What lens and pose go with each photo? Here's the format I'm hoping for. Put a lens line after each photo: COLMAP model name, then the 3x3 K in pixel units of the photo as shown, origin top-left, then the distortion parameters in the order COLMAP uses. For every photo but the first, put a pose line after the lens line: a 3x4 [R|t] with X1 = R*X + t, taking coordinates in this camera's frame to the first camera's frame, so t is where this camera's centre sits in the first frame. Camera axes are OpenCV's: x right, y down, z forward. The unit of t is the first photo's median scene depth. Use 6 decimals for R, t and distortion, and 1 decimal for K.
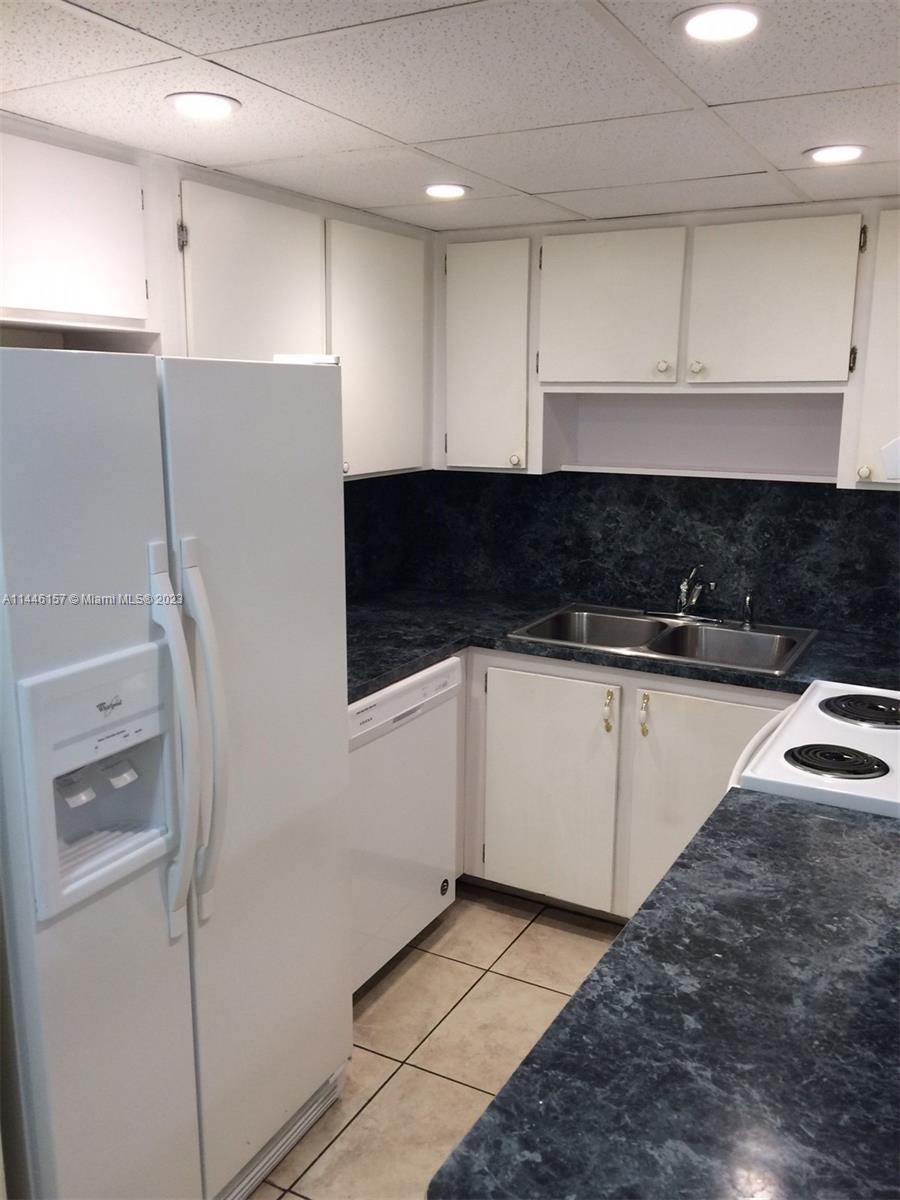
lens RADIAL K [[1012.3, 0, 450.0], [0, 1012.3, 600.0], [0, 0, 1]] dist [0.090870, -0.127221]
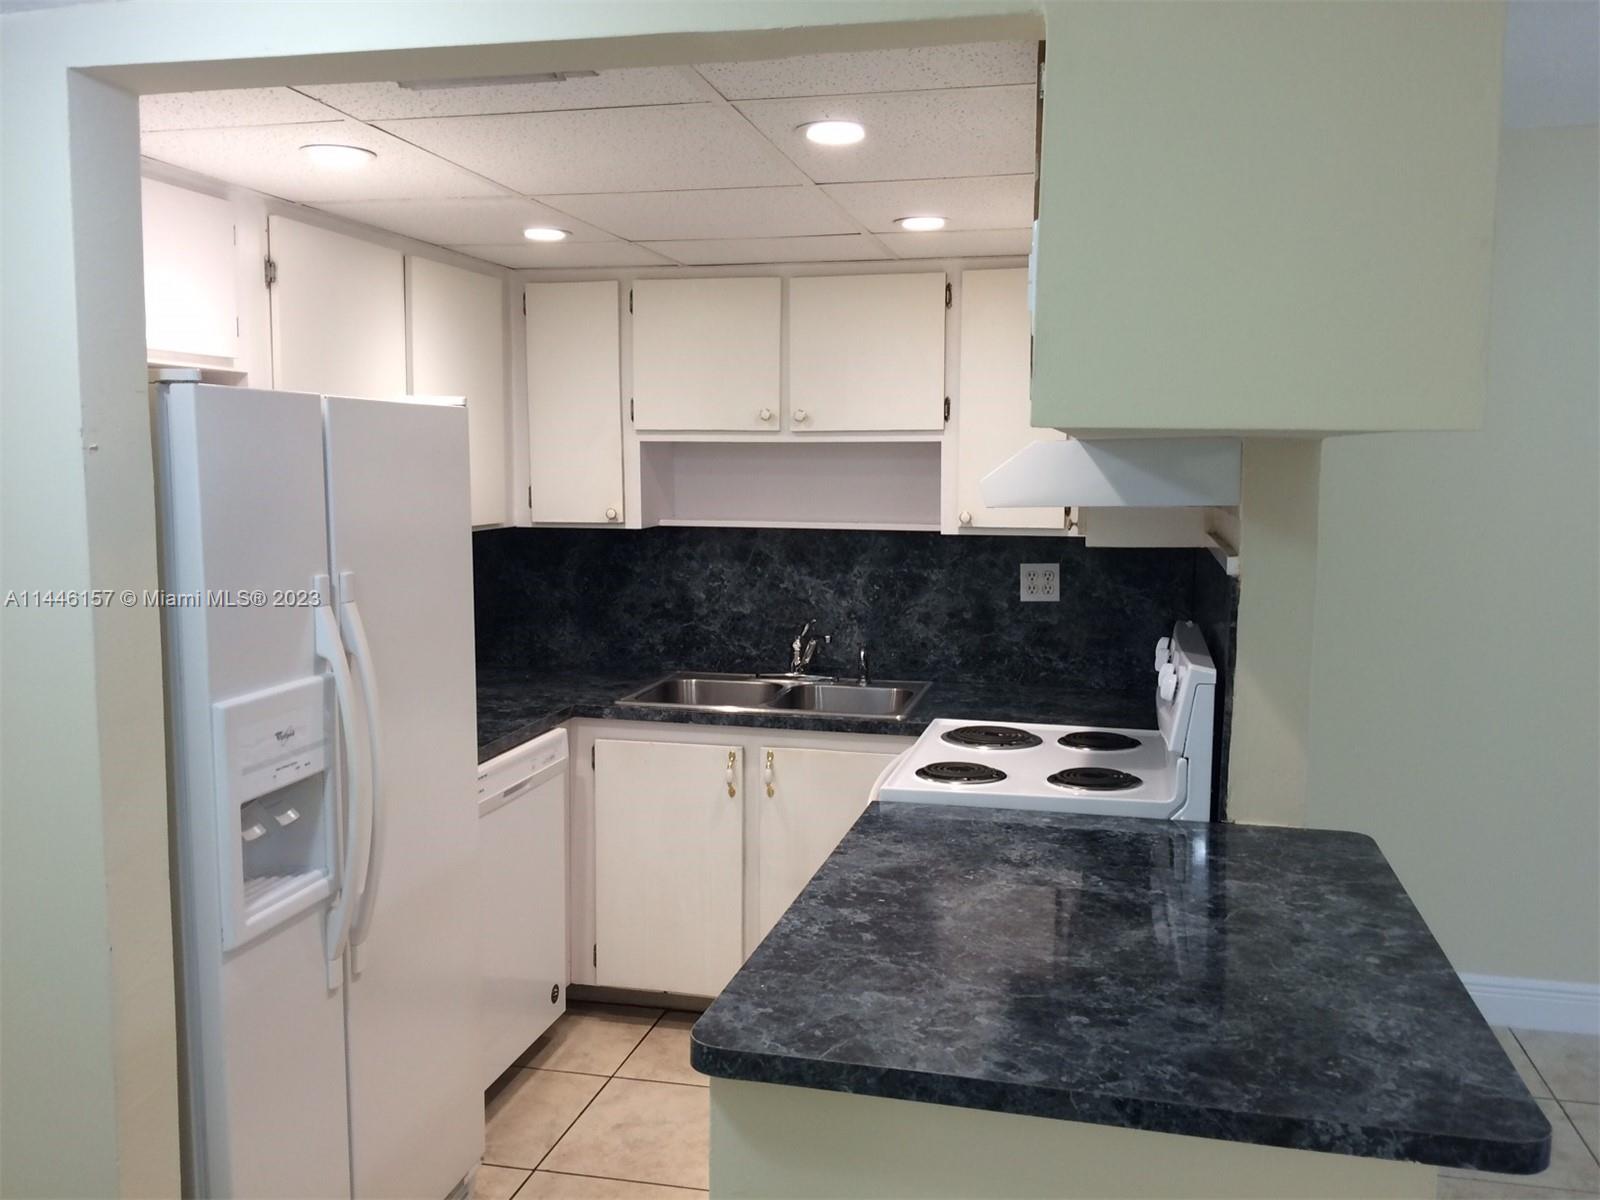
lens RADIAL K [[1349.7, 0, 807.1], [0, 1349.7, 590.3], [0, 0, 1]] dist [0.090870, -0.127221]
pose [[0.963646, -0.029807, 0.265514, -0.117315], [0.057081, 0.993781, -0.095604, 0.073251], [-0.261013, 0.107284, 0.959355, -0.266431]]
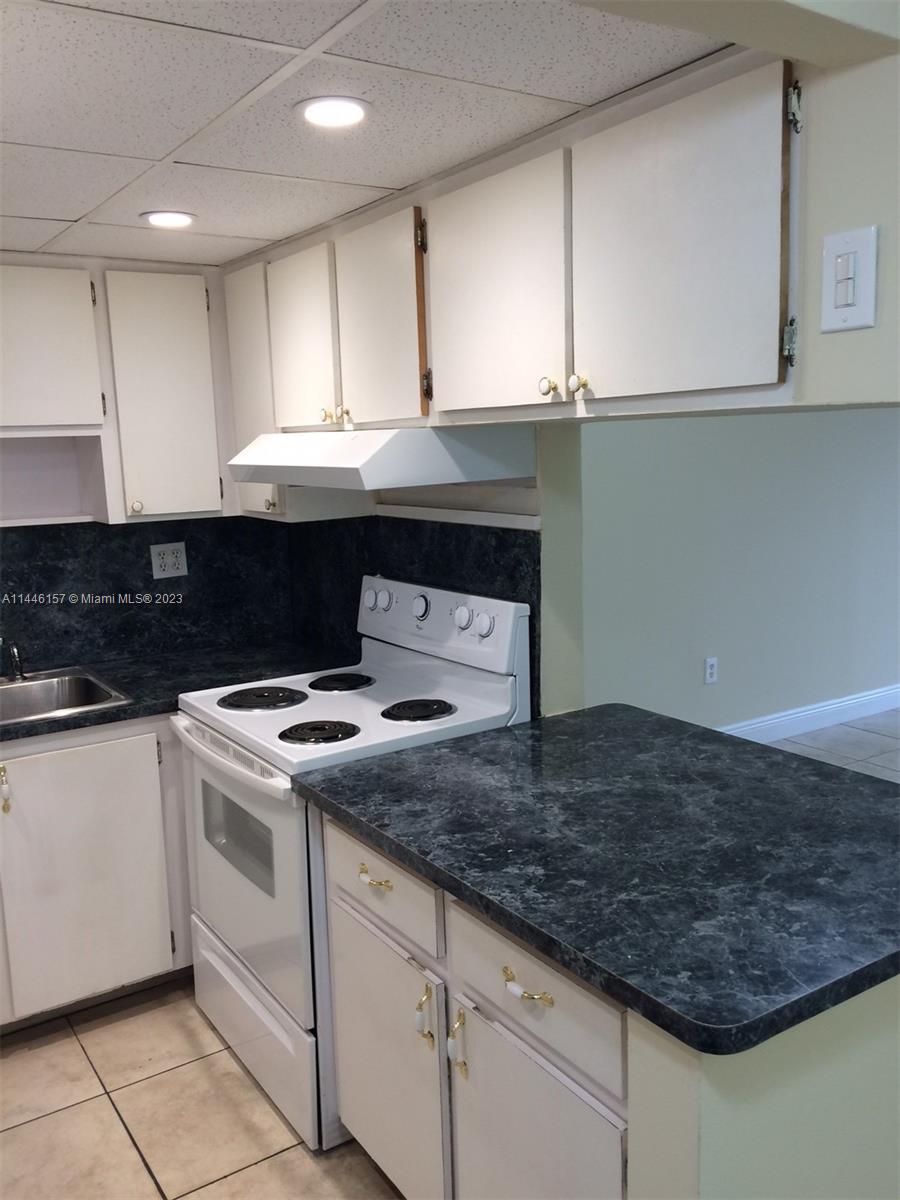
lens RADIAL K [[1012.3, 0, 450.0], [0, 1012.3, 600.0], [0, 0, 1]] dist [0.090870, -0.127221]
pose [[0.465681, -0.160723, 0.870235, -0.439025], [0.212213, 0.974958, 0.066505, -0.031026], [-0.859132, 0.153705, 0.488126, 0.210815]]
